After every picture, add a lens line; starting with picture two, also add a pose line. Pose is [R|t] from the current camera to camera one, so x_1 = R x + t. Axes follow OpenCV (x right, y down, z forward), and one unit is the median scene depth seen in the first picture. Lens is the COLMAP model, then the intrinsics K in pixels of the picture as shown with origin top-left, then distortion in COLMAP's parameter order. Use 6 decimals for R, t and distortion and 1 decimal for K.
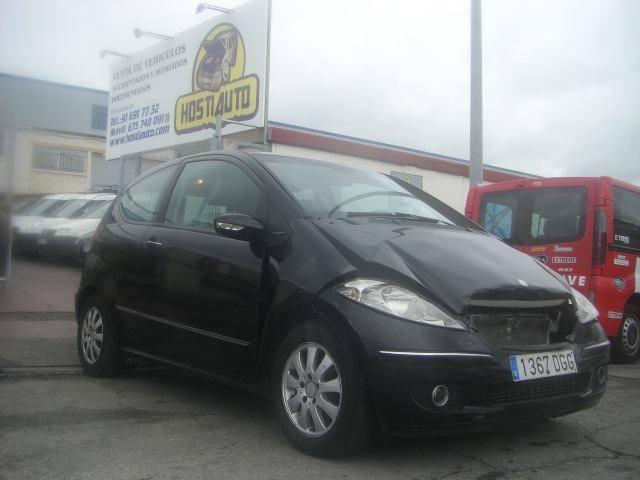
lens RADIAL K [[729.2, 0, 305.0], [0, 729.2, 241.4], [0, 0, 1]] dist [-0.154816, 0.018045]
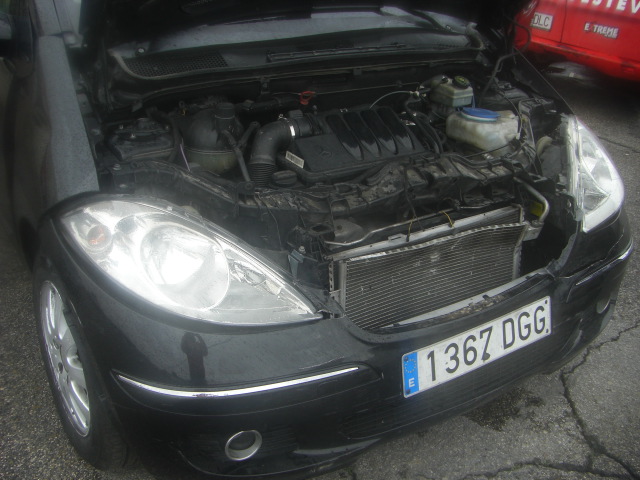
lens RADIAL K [[729.2, 0, 305.0], [0, 729.2, 241.4], [0, 0, 1]] dist [-0.154816, 0.018045]
pose [[0.995719, 0.053852, -0.075118, 0.239595], [-0.010196, 0.871771, 0.489808, -0.166514], [0.091863, -0.486945, 0.868588, 0.549021]]
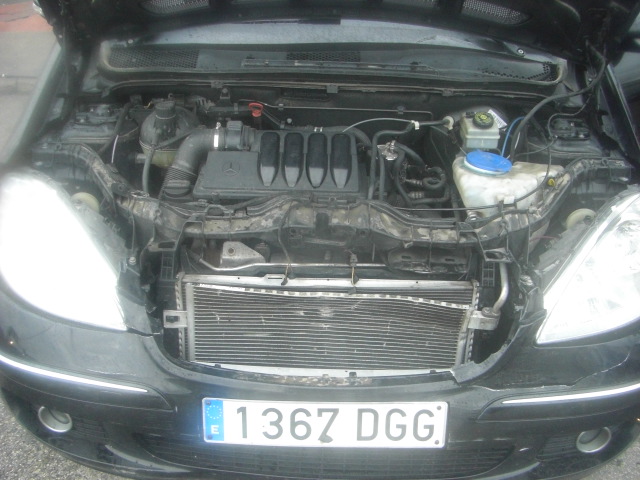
lens RADIAL K [[729.2, 0, 305.0], [0, 729.2, 241.4], [0, 0, 1]] dist [-0.154816, 0.018045]
pose [[0.762253, 0.304242, -0.571321, 0.568200], [0.045599, 0.855216, 0.516262, -0.179773], [0.645671, -0.419574, 0.638017, 0.742124]]
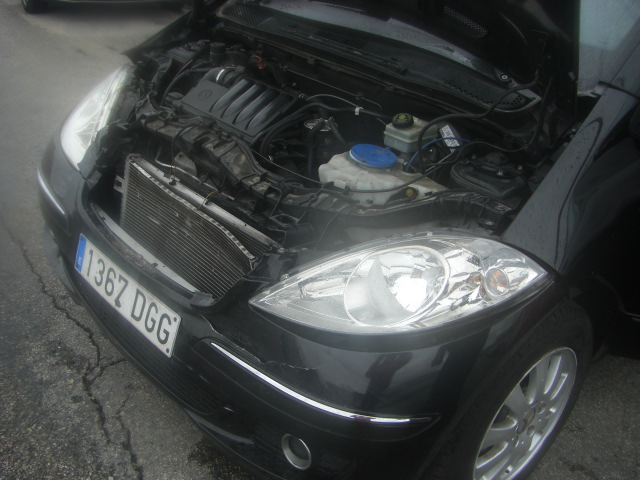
lens RADIAL K [[721.3, 0, 297.8], [0, 721.3, 240.3], [0, 0, 1]] dist [-0.169610, 0.056808]
pose [[0.037141, 0.428455, -0.902799, 0.847383], [-0.030563, 0.903487, 0.427524, -0.112738], [0.998843, 0.011713, 0.046651, 1.122366]]
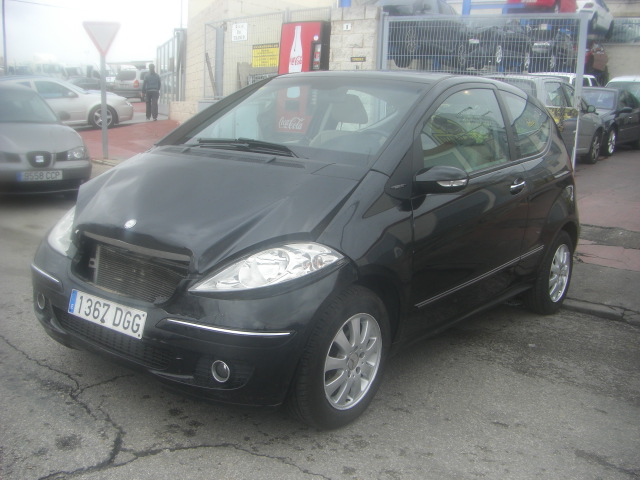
lens RADIAL K [[729.2, 0, 305.0], [0, 729.2, 241.4], [0, 0, 1]] dist [-0.154816, 0.018045]
pose [[0.222100, 0.154561, -0.962695, 1.300865], [0.004445, 0.987185, 0.159518, -0.069750], [0.975014, -0.039708, 0.218567, 1.061356]]
